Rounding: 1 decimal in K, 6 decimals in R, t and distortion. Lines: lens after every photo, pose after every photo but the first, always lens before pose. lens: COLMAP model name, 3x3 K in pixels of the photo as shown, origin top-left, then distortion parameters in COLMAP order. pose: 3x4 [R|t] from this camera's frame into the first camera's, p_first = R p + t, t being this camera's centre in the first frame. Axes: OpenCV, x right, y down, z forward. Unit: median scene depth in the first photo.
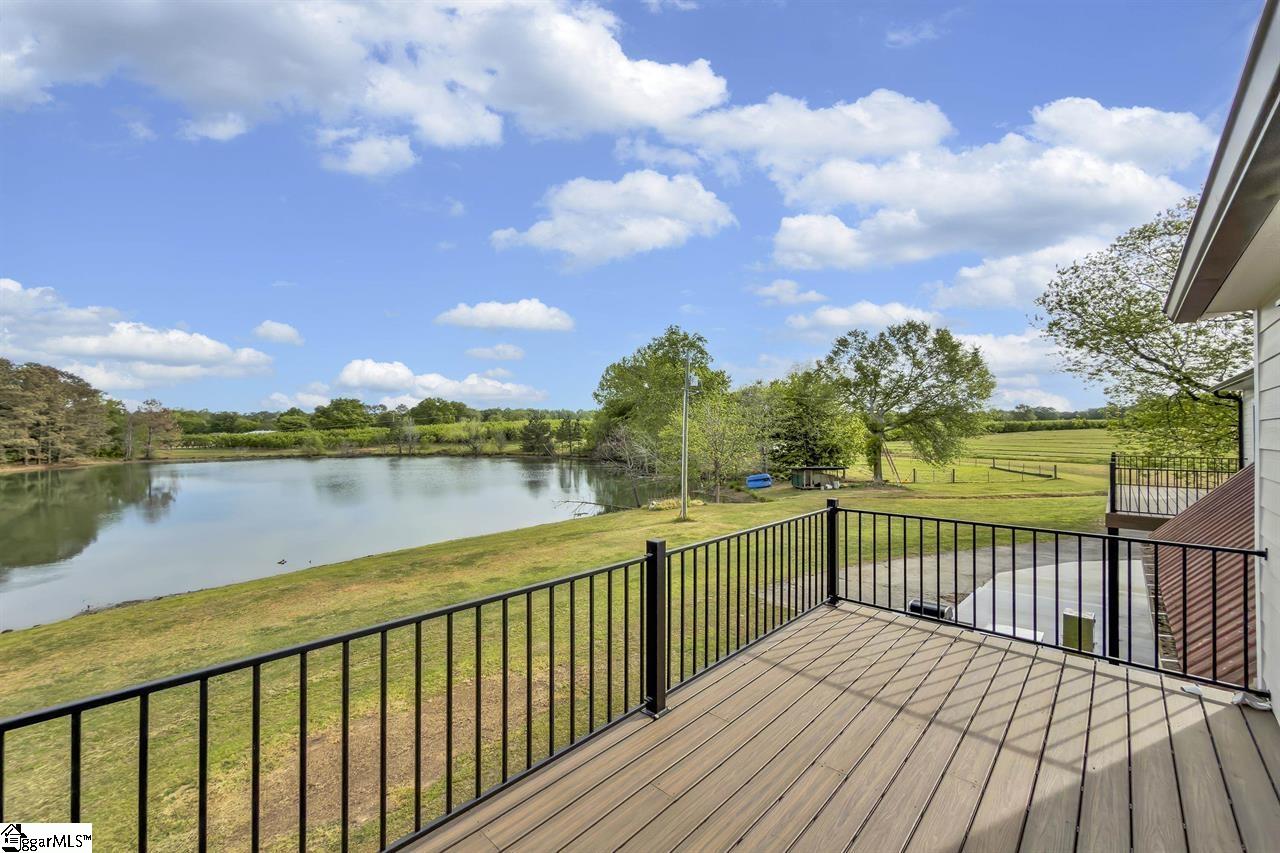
lens RADIAL K [[508.3, 0, 639.4], [0, 508.3, 427.8], [0, 0, 1]] dist [-0.004326, -0.000359]
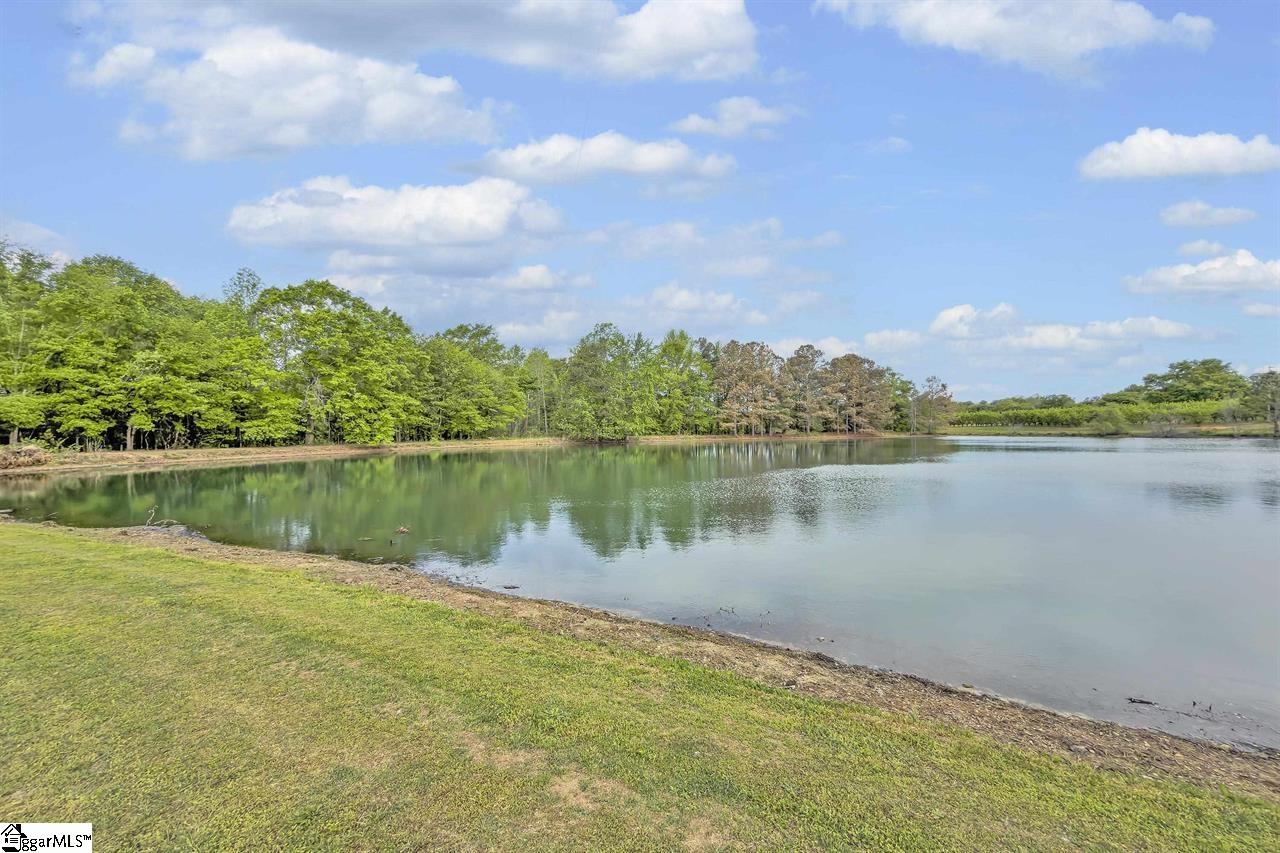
lens RADIAL K [[508.3, 0, 642.6], [0, 508.3, 423.3], [0, 0, 1]] dist [-0.004326, -0.000359]
pose [[0.167467, -0.006919, -0.985853, -0.037174], [0.016179, 0.999860, -0.004269, 0.031805], [0.985745, -0.015235, 0.167556, 0.224027]]
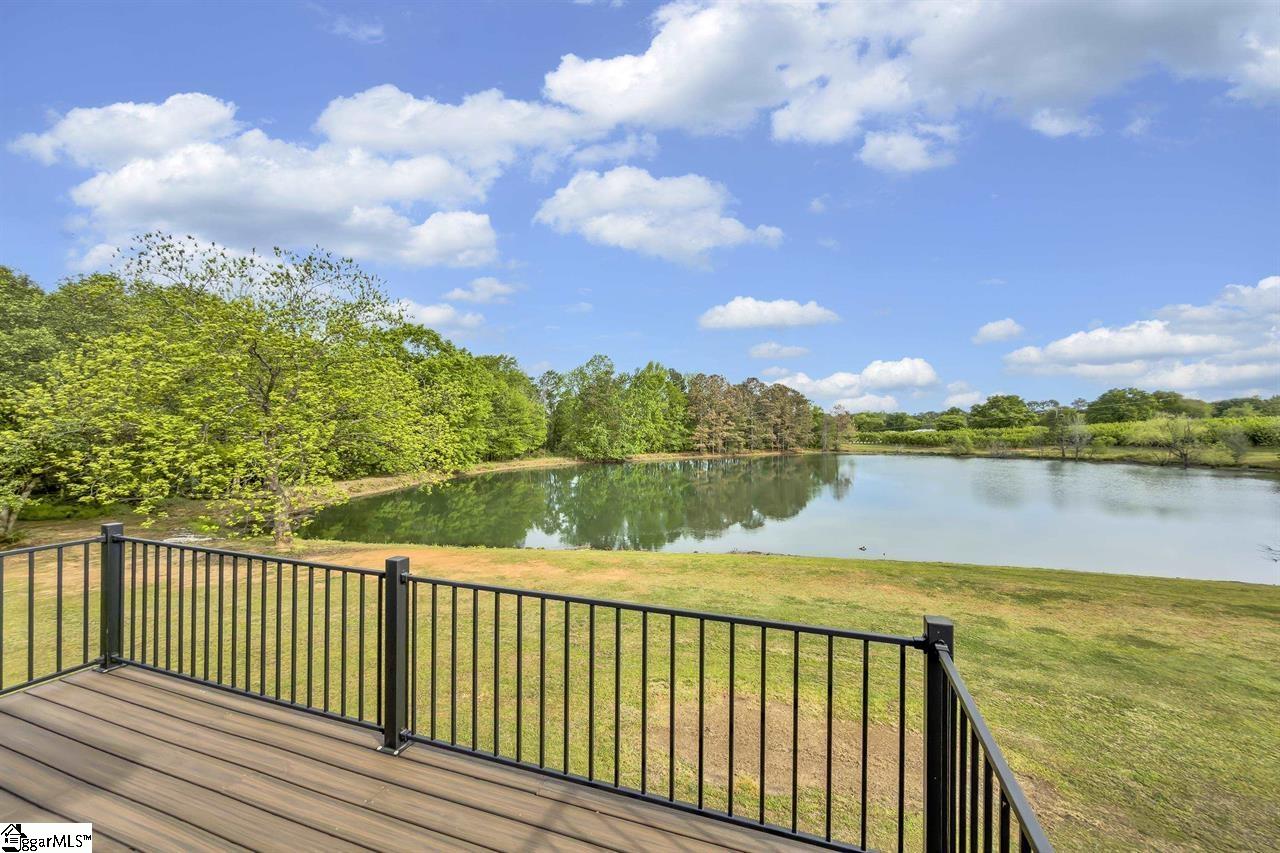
lens RADIAL K [[508.3, 0, 644.8], [0, 508.3, 426.2], [0, 0, 1]] dist [-0.004326, -0.000359]
pose [[0.404778, -0.001116, -0.914414, 0.021088], [0.000447, 0.999999, -0.001023, -0.000231], [0.914415, 0.000006, 0.404778, 0.021146]]
